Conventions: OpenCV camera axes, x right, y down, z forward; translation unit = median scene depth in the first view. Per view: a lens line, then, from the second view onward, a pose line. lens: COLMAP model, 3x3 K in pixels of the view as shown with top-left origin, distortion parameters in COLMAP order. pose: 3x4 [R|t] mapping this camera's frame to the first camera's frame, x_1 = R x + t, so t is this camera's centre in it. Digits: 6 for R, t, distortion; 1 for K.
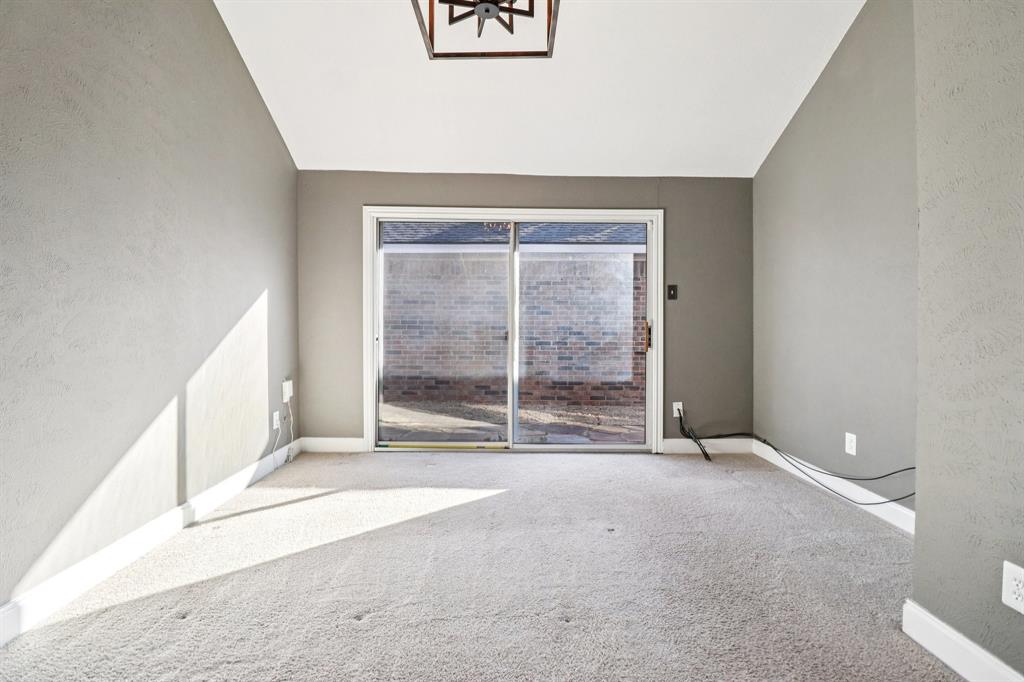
lens RADIAL K [[470.1, 0, 503.3], [0, 470.1, 330.8], [0, 0, 1]] dist [-0.005645, -0.010426]
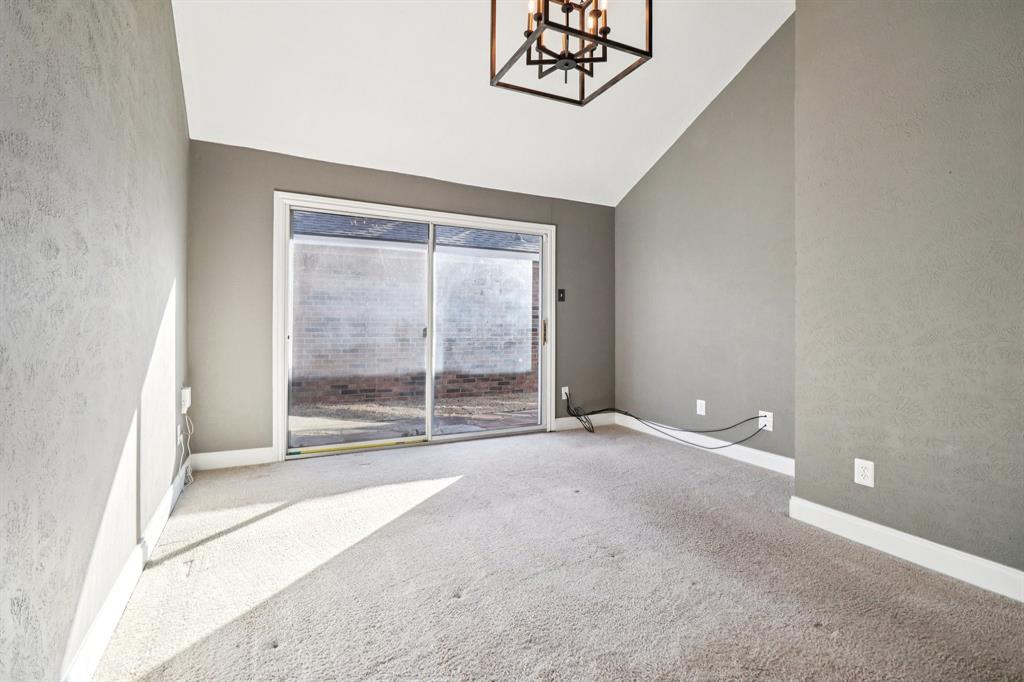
lens RADIAL K [[470.1, 0, 499.9], [0, 470.1, 323.1], [0, 0, 1]] dist [-0.005645, -0.010426]
pose [[0.898322, 0.001997, 0.439332, -0.323372], [0.002068, 0.999959, -0.008774, -0.000877], [-0.439332, 0.008790, 0.898282, -0.005575]]
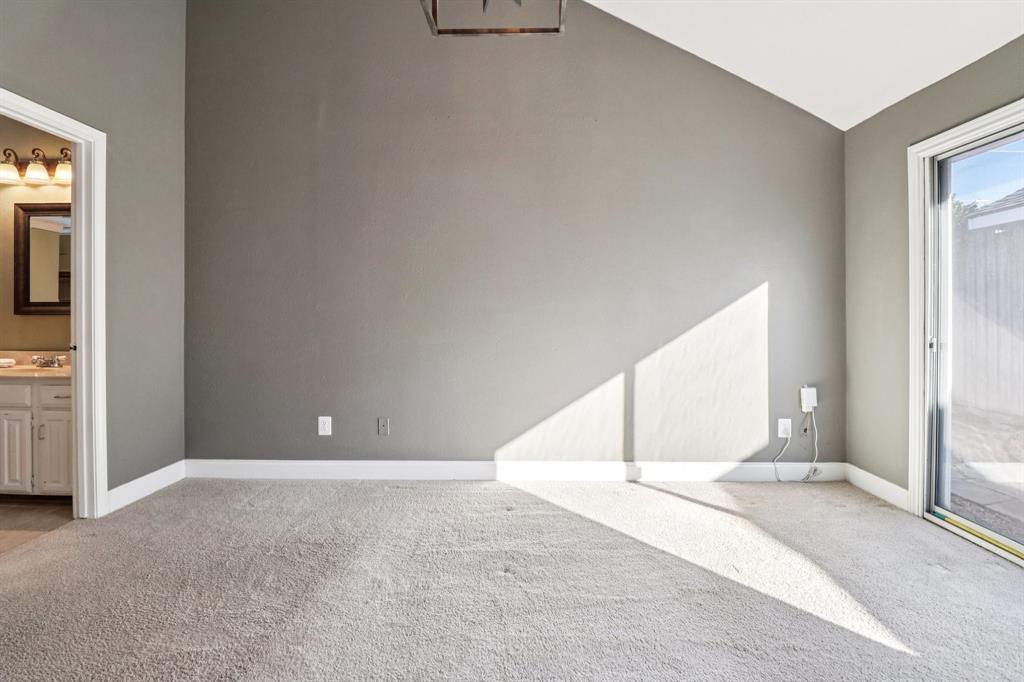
lens RADIAL K [[470.1, 0, 526.5], [0, 470.1, 320.5], [0, 0, 1]] dist [-0.005645, -0.010426]
pose [[0.006521, -0.006094, -0.999960, 0.392290], [-0.025062, 0.999666, -0.006256, 0.003482], [0.999665, 0.025102, 0.006366, 0.477560]]
